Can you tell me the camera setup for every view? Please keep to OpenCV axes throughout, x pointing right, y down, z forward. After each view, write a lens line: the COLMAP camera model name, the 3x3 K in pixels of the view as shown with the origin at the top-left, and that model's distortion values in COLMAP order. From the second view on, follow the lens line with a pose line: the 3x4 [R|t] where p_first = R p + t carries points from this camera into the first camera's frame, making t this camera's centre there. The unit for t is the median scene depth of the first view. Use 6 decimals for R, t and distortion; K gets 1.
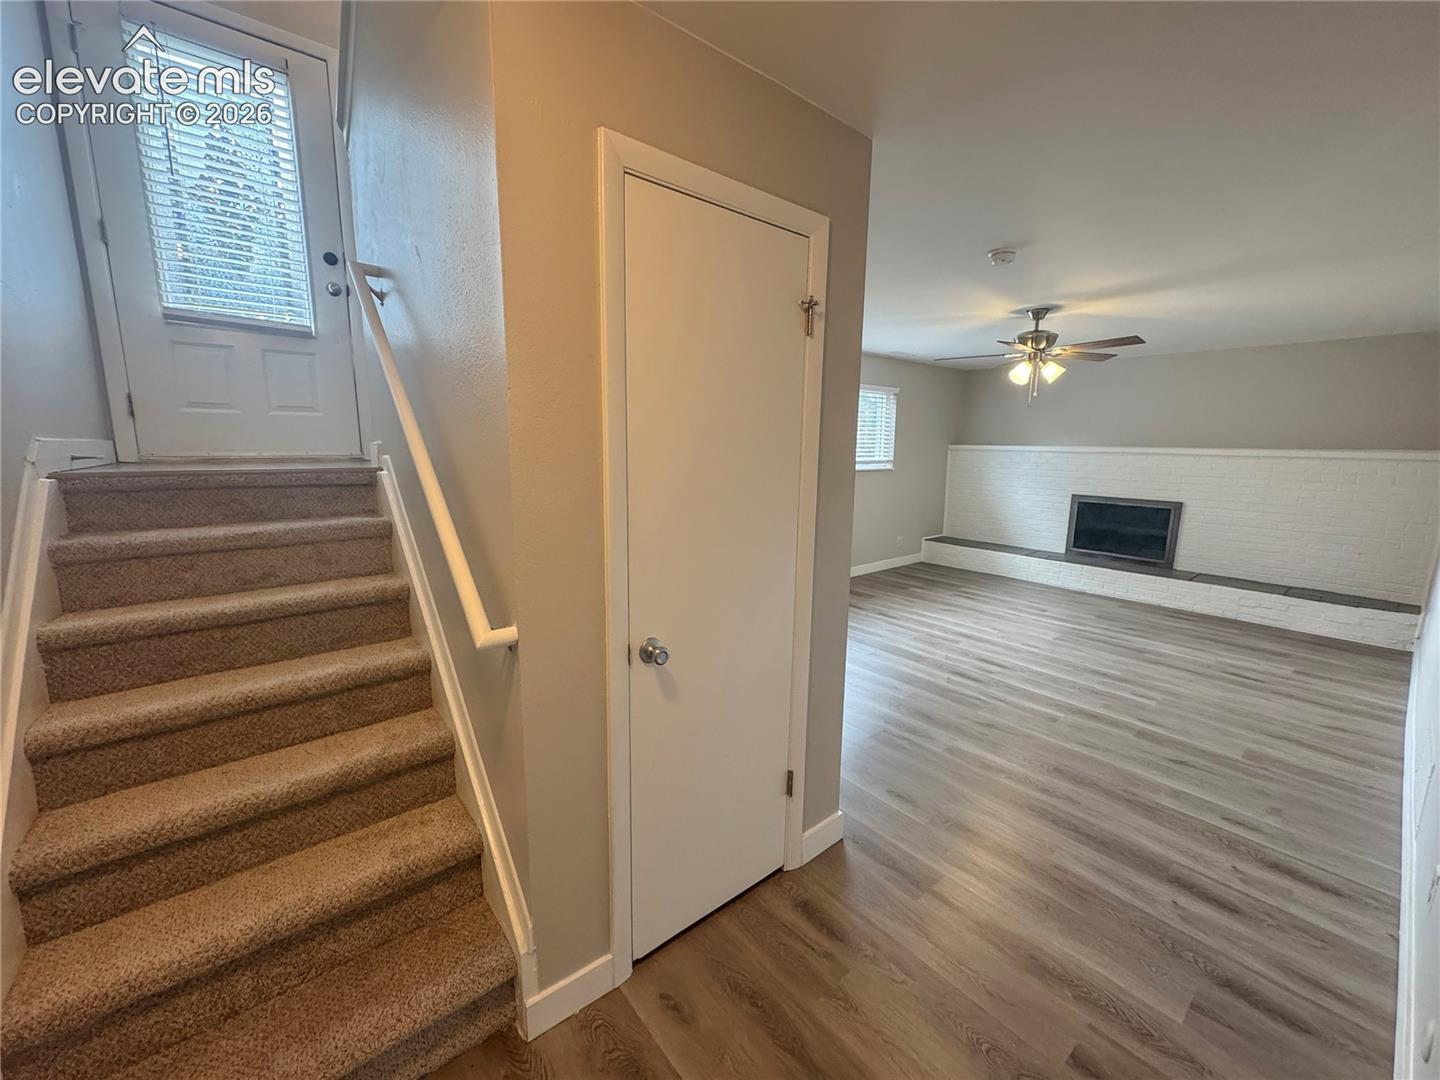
lens RADIAL K [[574.6, 0, 718.6], [0, 574.6, 539.1], [0, 0, 1]] dist [-0.003996, 0.000436]
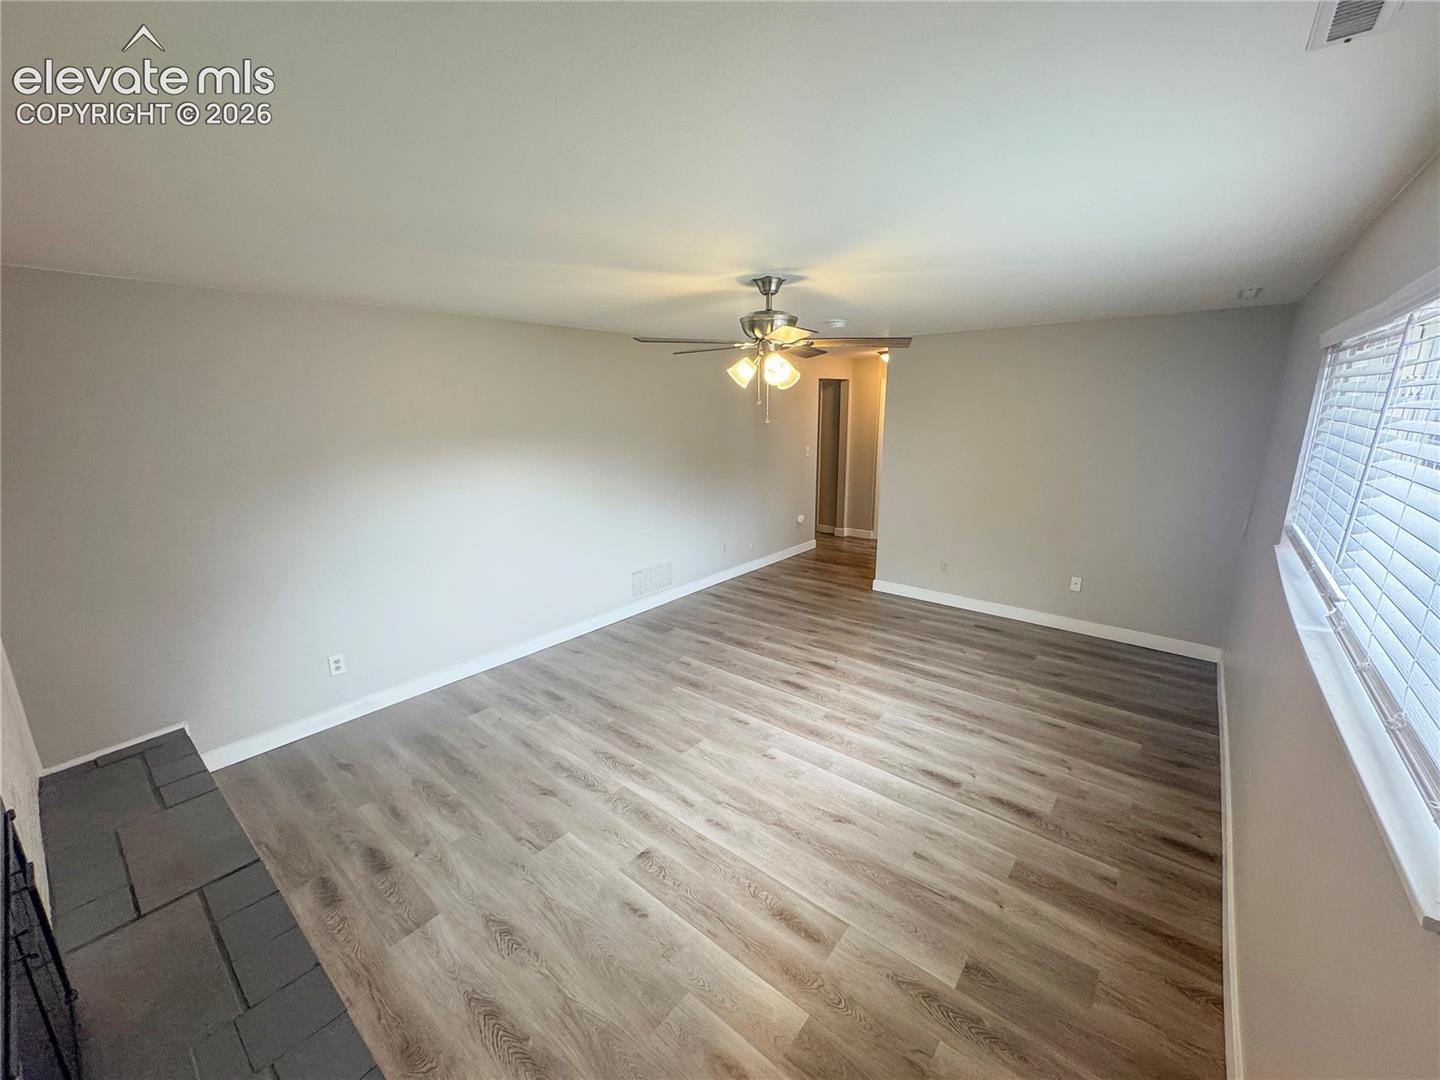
lens RADIAL K [[574.6, 0, 717.6], [0, 574.6, 544.0], [0, 0, 1]] dist [-0.003996, 0.000436]
pose [[-0.982630, 0.039989, -0.181215, 0.789387], [-0.034531, 0.920052, 0.390271, -0.389512], [0.182334, 0.389750, -0.902690, 1.804274]]
